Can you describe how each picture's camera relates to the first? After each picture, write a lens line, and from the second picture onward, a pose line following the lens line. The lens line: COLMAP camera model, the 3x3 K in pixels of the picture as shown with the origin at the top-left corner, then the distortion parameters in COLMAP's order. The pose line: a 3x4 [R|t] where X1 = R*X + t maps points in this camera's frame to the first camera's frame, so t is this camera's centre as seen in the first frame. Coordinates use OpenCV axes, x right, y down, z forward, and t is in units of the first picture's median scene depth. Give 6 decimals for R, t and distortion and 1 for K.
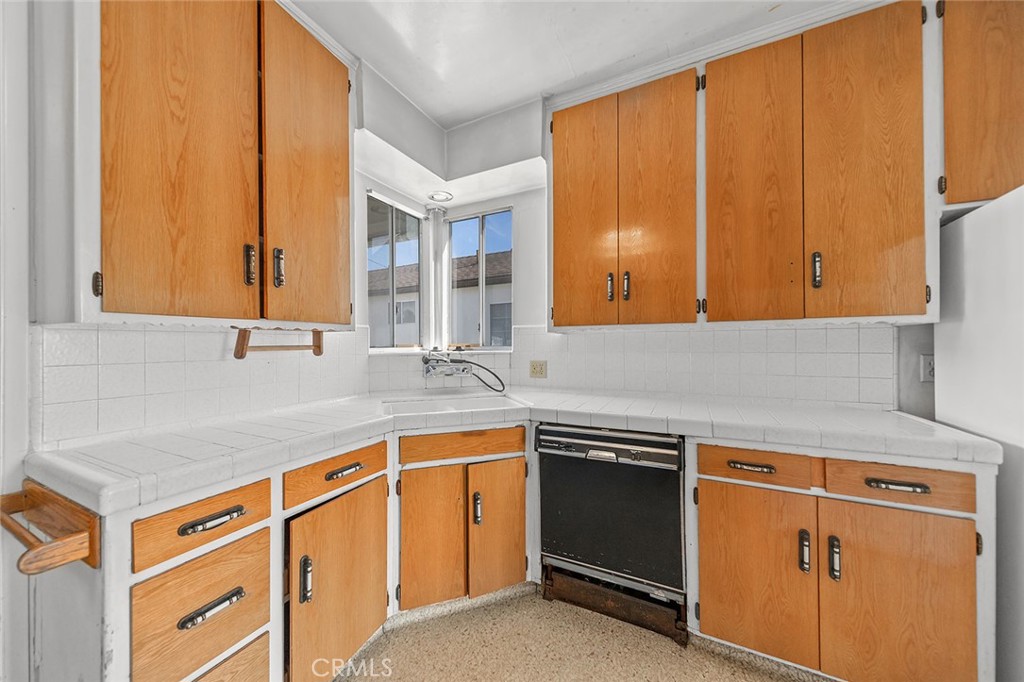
lens RADIAL K [[357.7, 0, 504.4], [0, 357.7, 343.3], [0, 0, 1]] dist [0.002631, -0.002336]
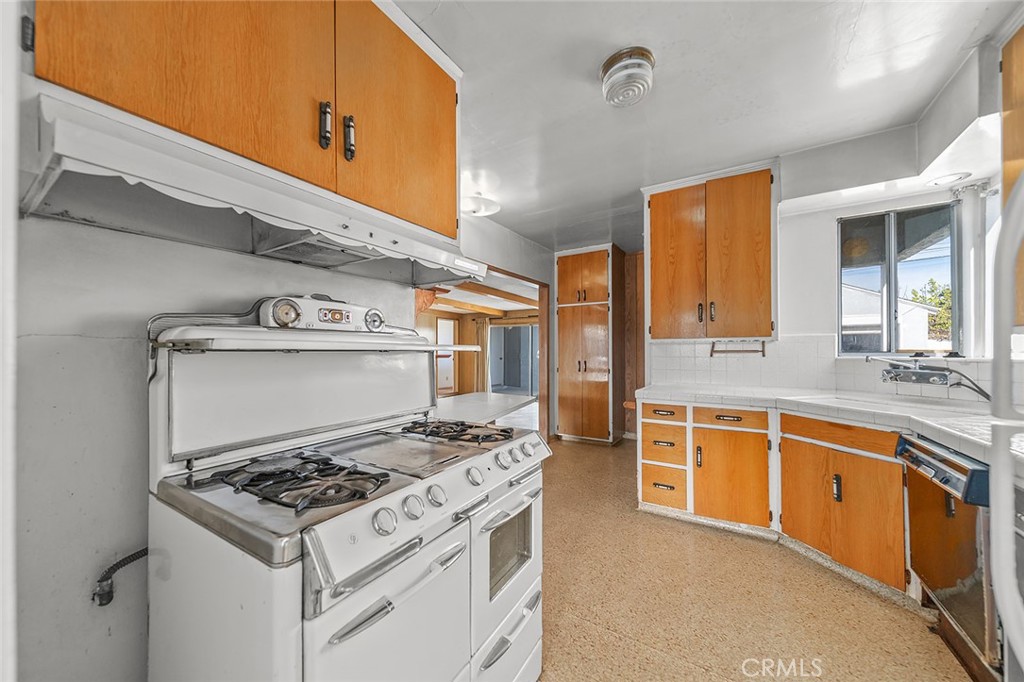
lens RADIAL K [[360.9, 0, 507.7], [0, 360.9, 348.5], [0, 0, 1]] dist [-0.000533, -0.000173]
pose [[-0.072544, 0.001439, -0.997364, 1.272235], [0.004336, 0.999990, 0.001127, -0.009487], [0.997356, -0.004242, -0.072550, -0.003988]]
